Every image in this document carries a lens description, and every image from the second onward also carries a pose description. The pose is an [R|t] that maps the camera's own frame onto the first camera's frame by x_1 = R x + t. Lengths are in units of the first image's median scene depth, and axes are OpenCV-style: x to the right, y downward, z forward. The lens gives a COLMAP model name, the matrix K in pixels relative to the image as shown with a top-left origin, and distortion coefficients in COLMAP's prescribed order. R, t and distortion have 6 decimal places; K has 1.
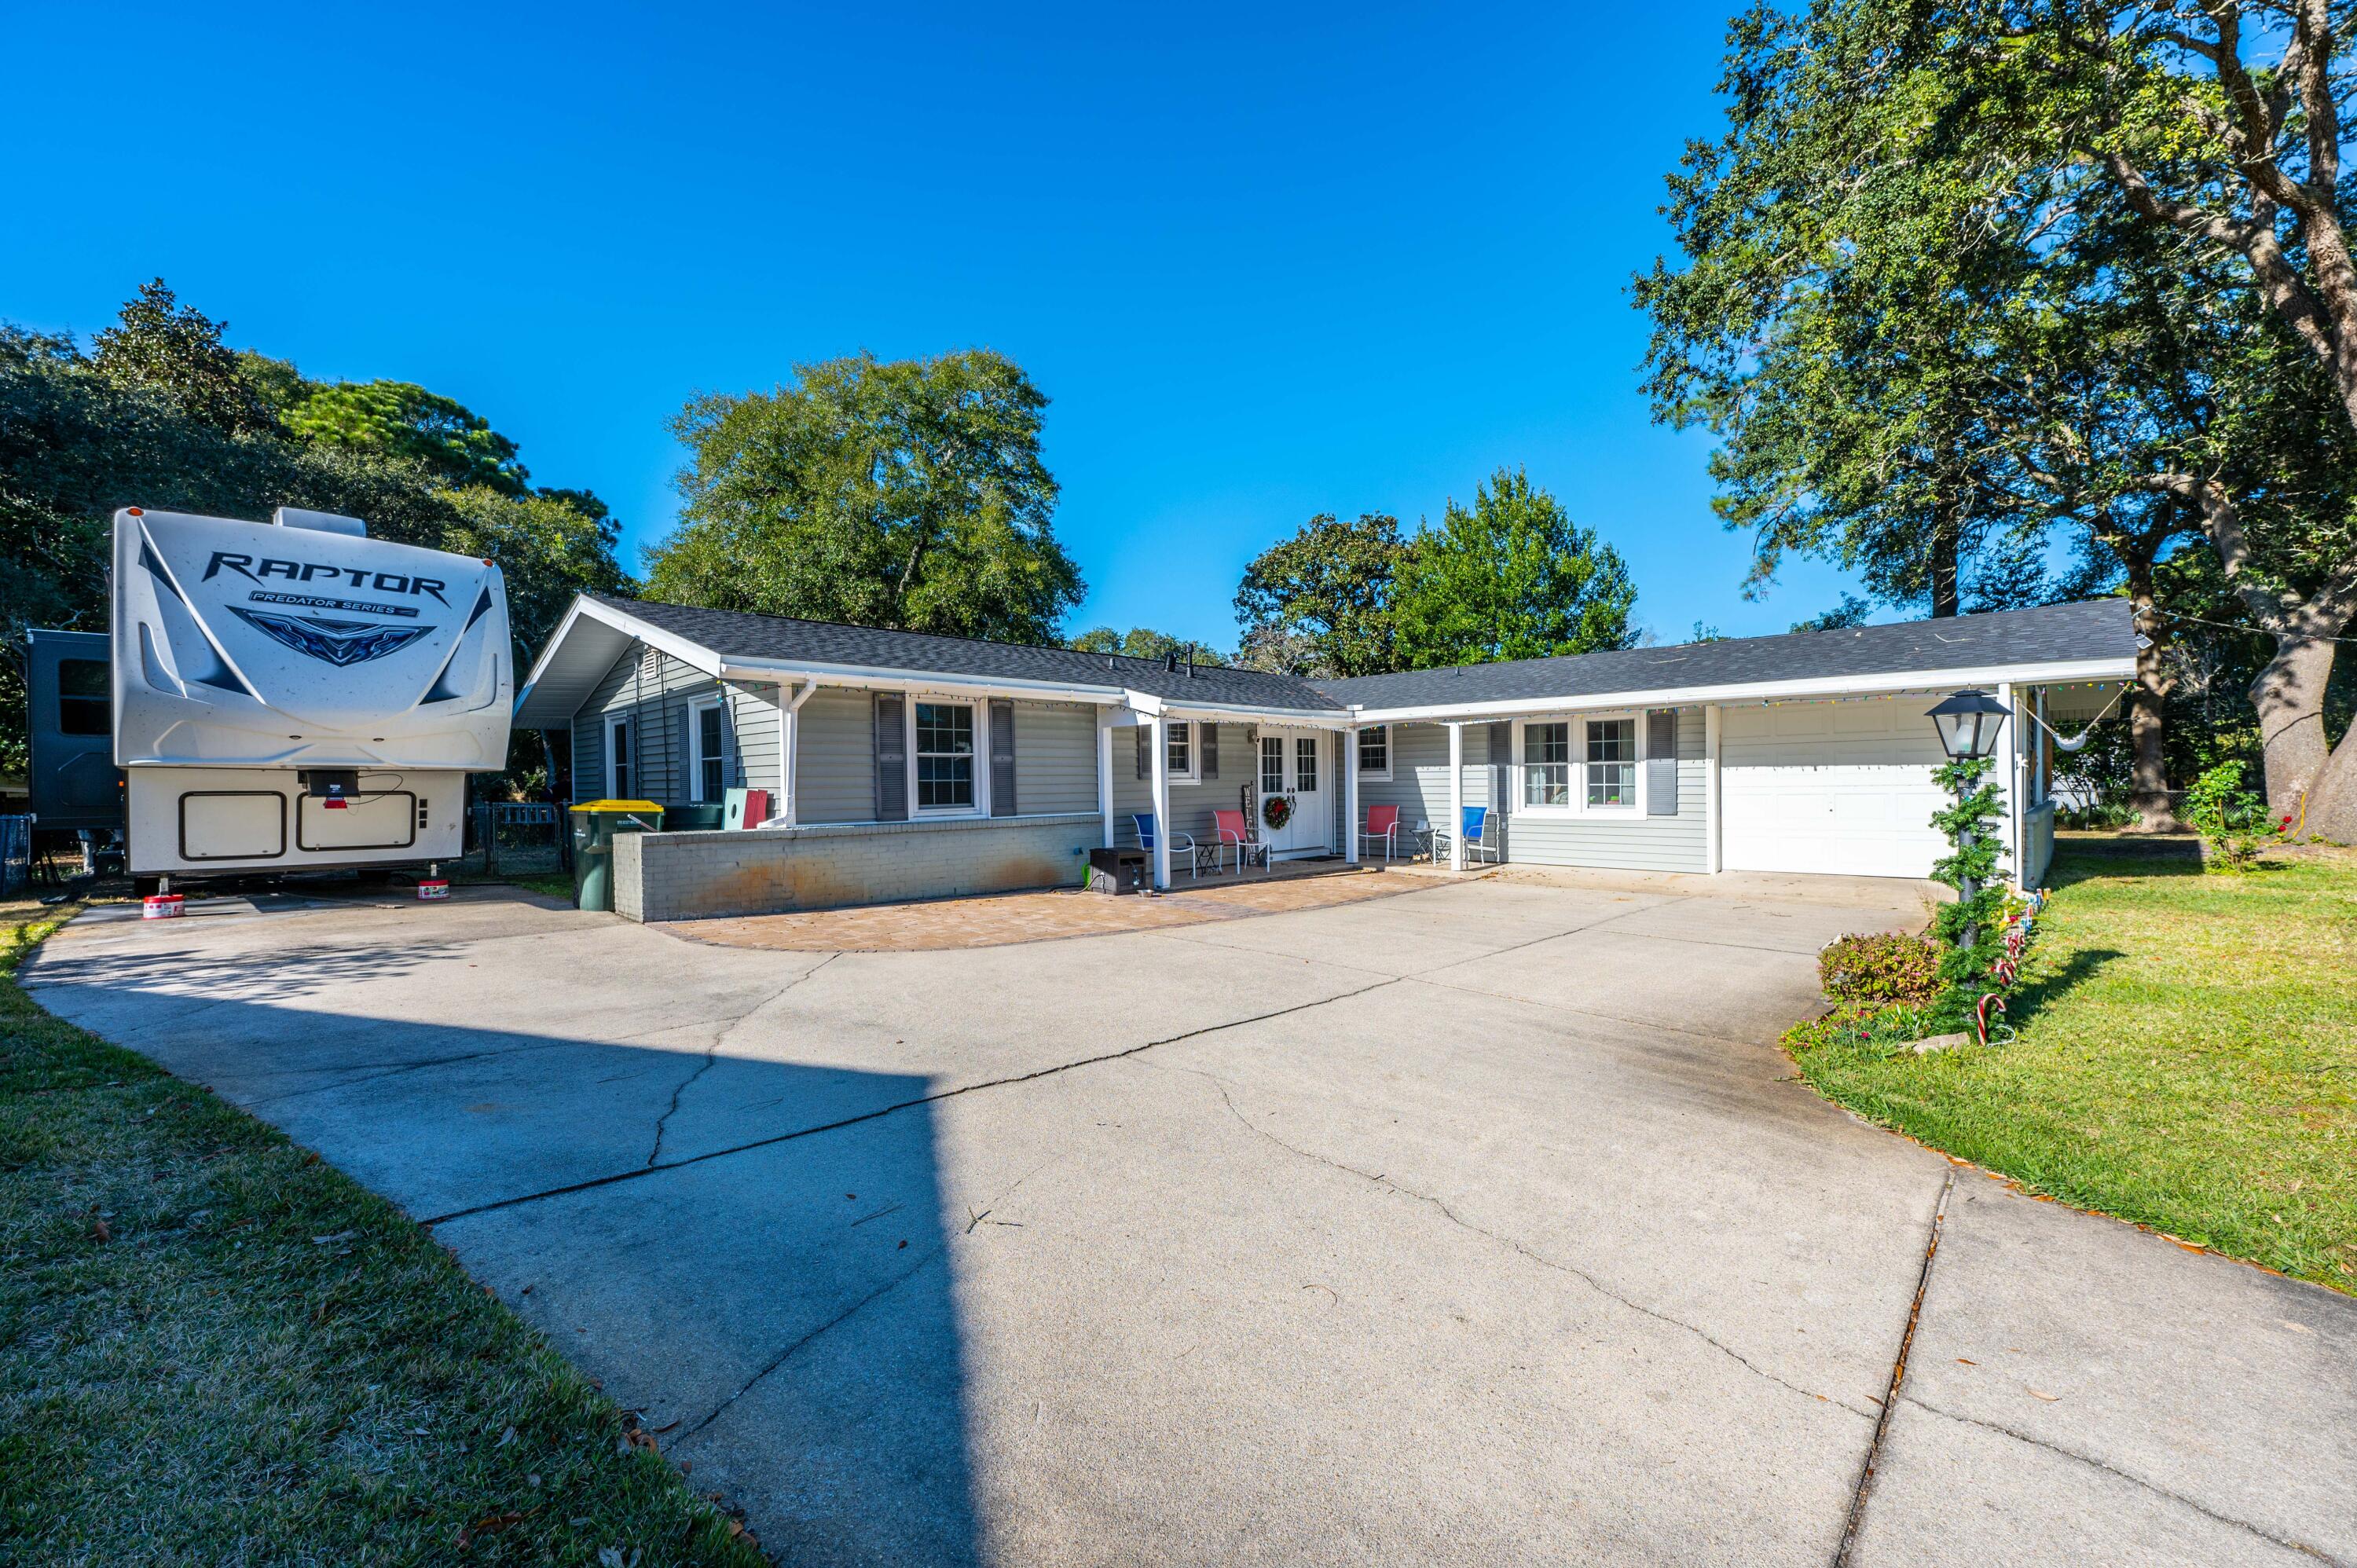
lens RADIAL K [[935.7, 0, 1172.2], [0, 935.7, 794.2], [0, 0, 1]] dist [-0.000093, 0.000138]
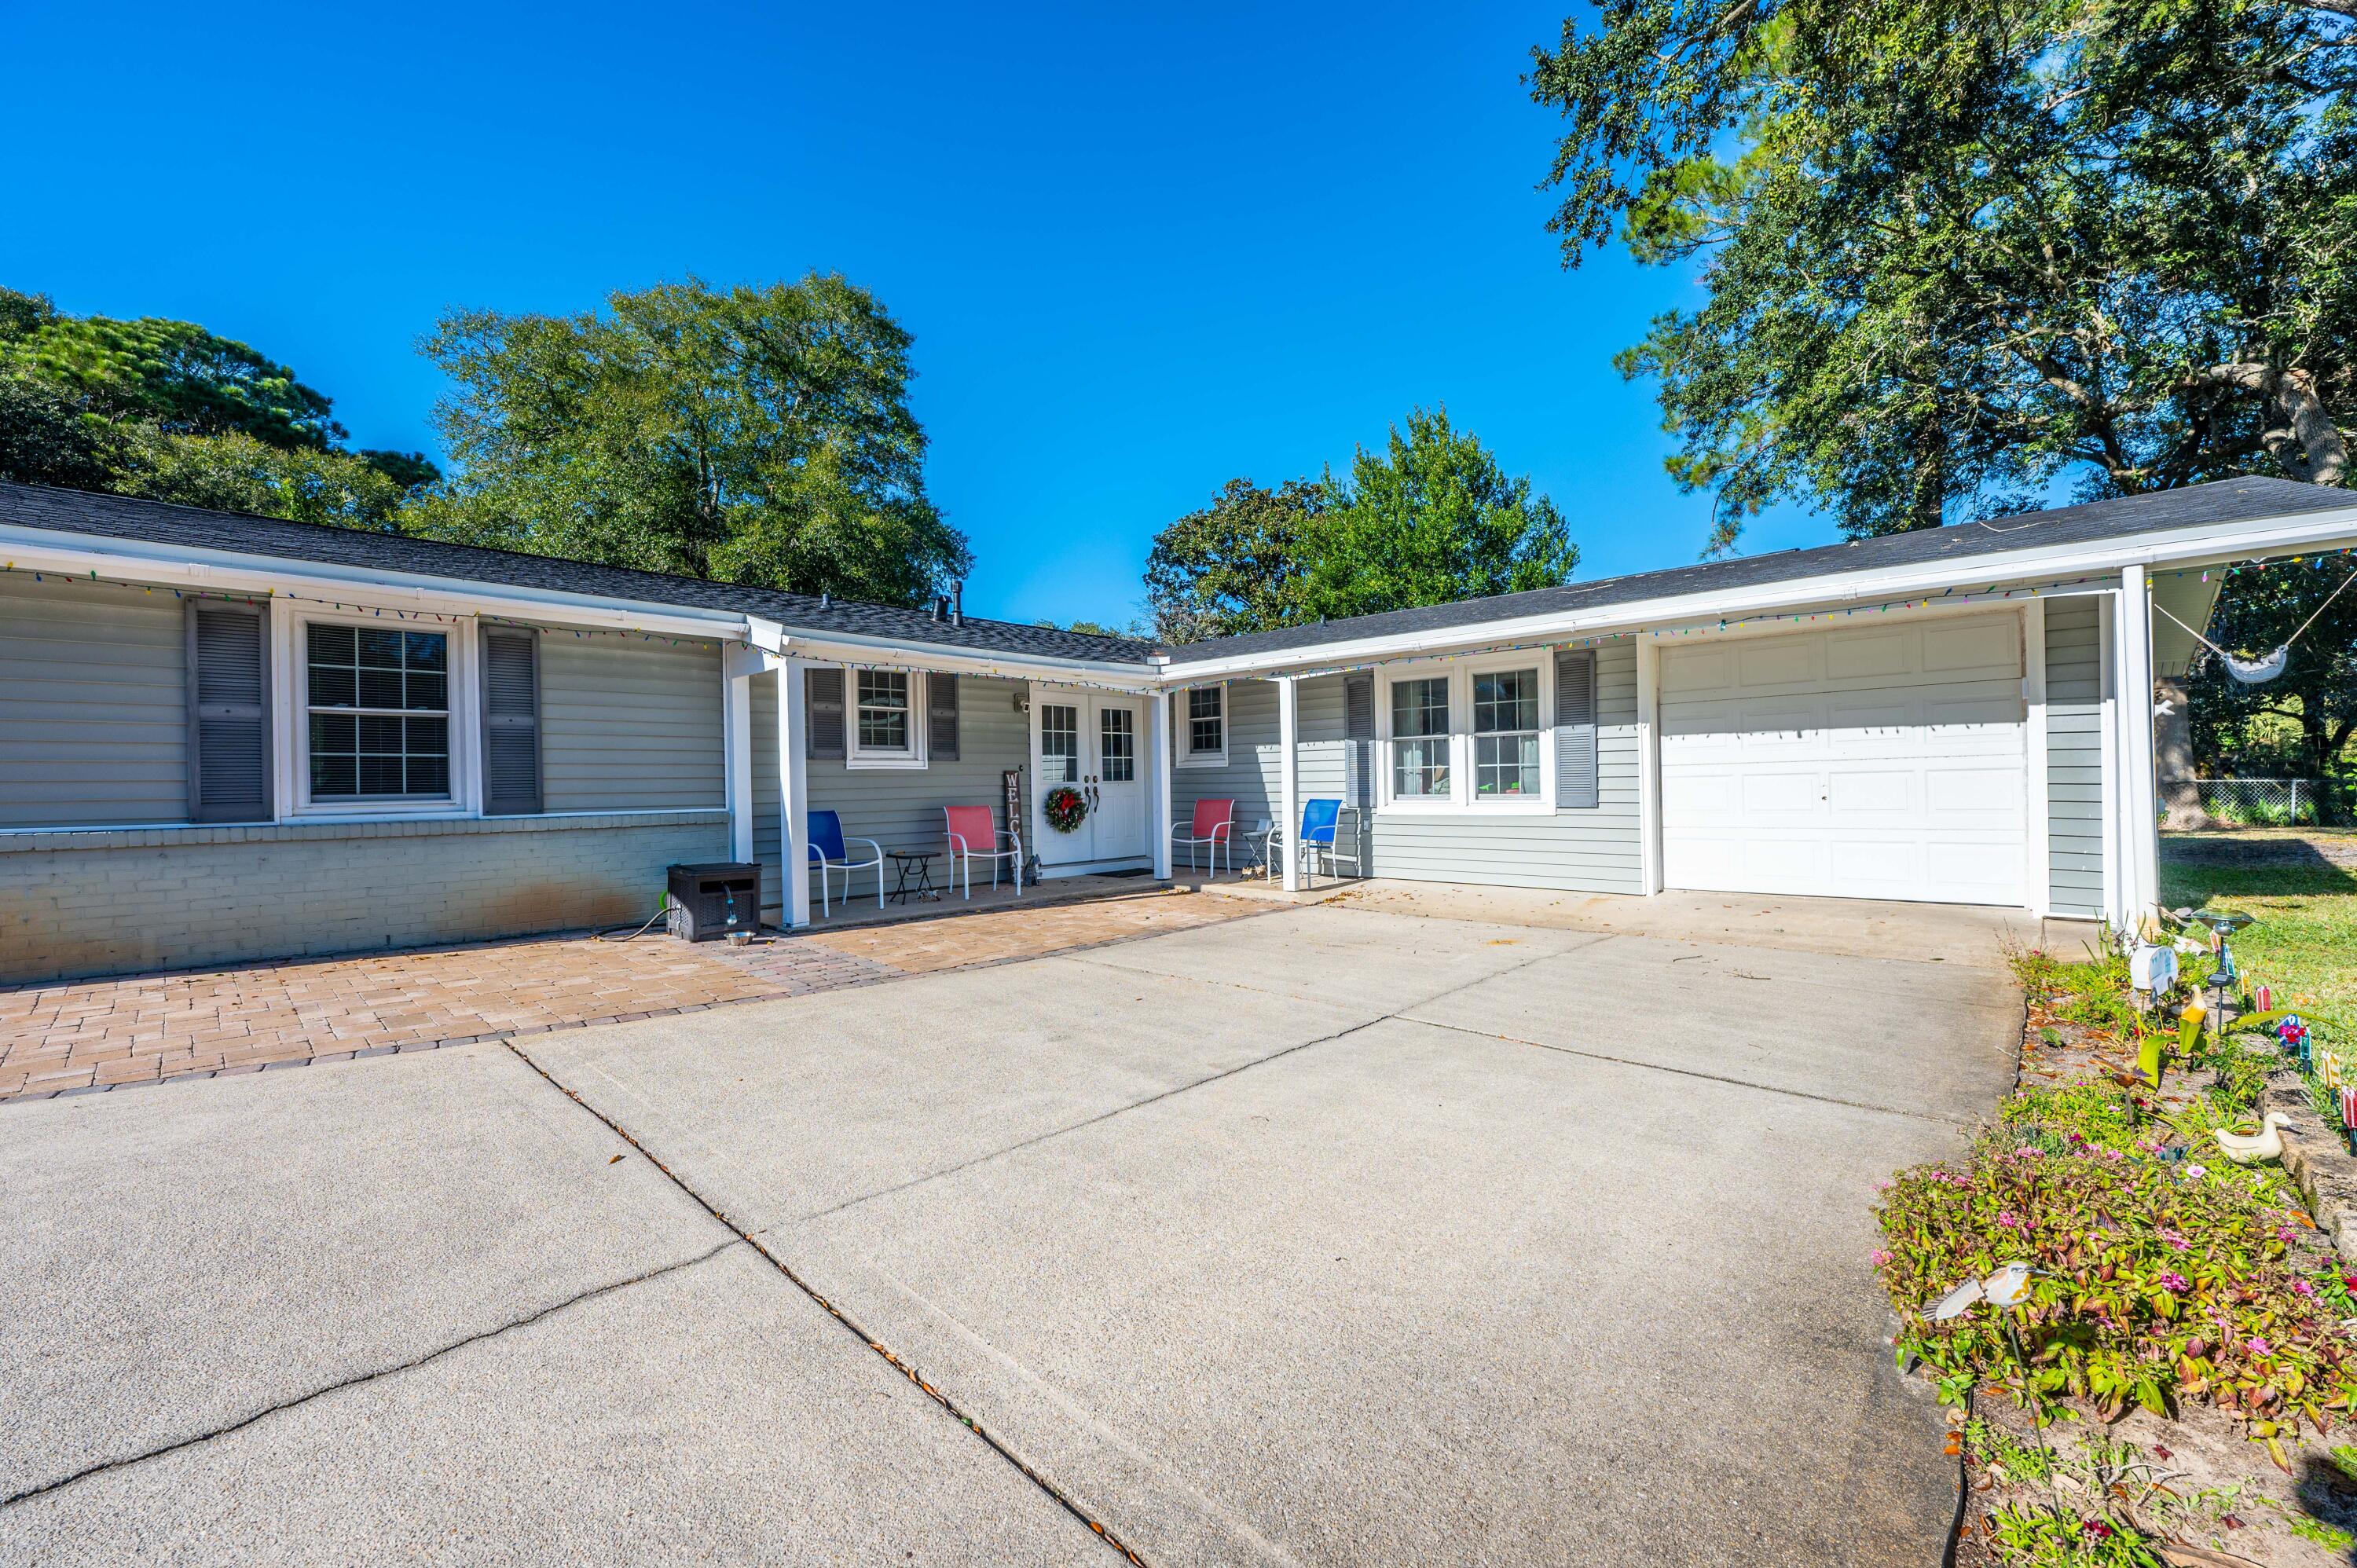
lens RADIAL K [[935.7, 0, 1184.0], [0, 935.7, 781.4], [0, 0, 1]] dist [-0.000093, 0.000138]
pose [[0.999312, -0.004371, 0.036828, 0.178906], [0.005027, 0.999830, -0.017754, 0.011316], [-0.036744, 0.017927, 0.999164, 0.278047]]
